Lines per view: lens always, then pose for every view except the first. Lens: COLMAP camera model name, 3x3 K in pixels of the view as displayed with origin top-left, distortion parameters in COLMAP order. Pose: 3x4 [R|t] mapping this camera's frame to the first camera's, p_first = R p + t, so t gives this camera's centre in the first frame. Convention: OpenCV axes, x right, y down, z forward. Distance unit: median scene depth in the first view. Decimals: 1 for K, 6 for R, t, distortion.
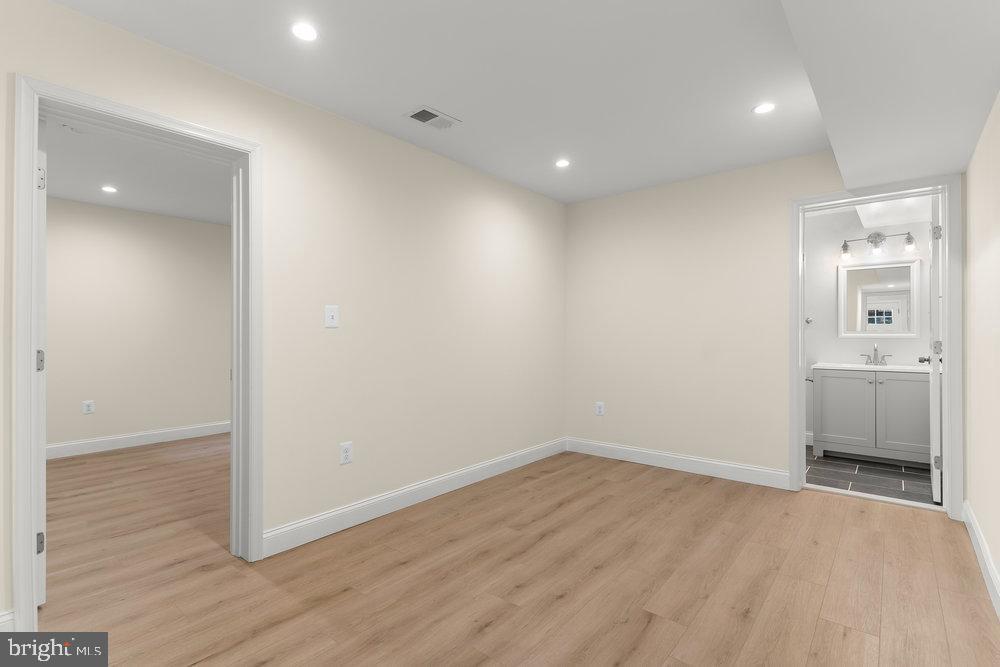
lens RADIAL K [[479.1, 0, 494.2], [0, 479.1, 329.3], [0, 0, 1]] dist [0.002548, 0.000463]
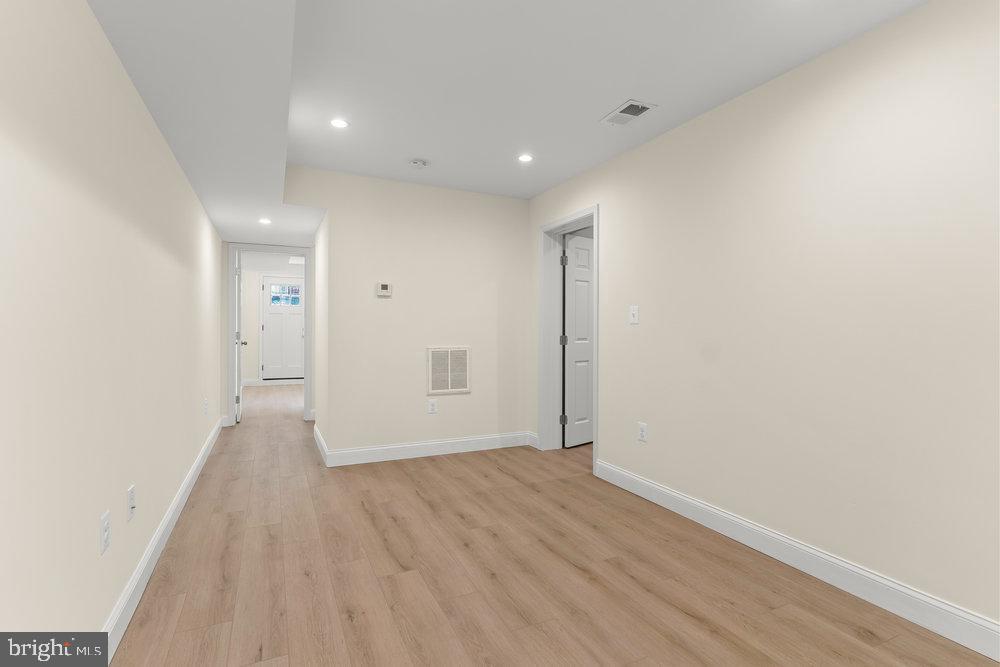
lens RADIAL K [[479.1, 0, 494.2], [0, 479.1, 329.3], [0, 0, 1]] dist [0.002548, 0.000463]
pose [[-0.426765, 0.000829, -0.904362, 1.052390], [0.003008, 0.999995, -0.000503, 0.010807], [0.904358, -0.002935, -0.426765, 1.382442]]
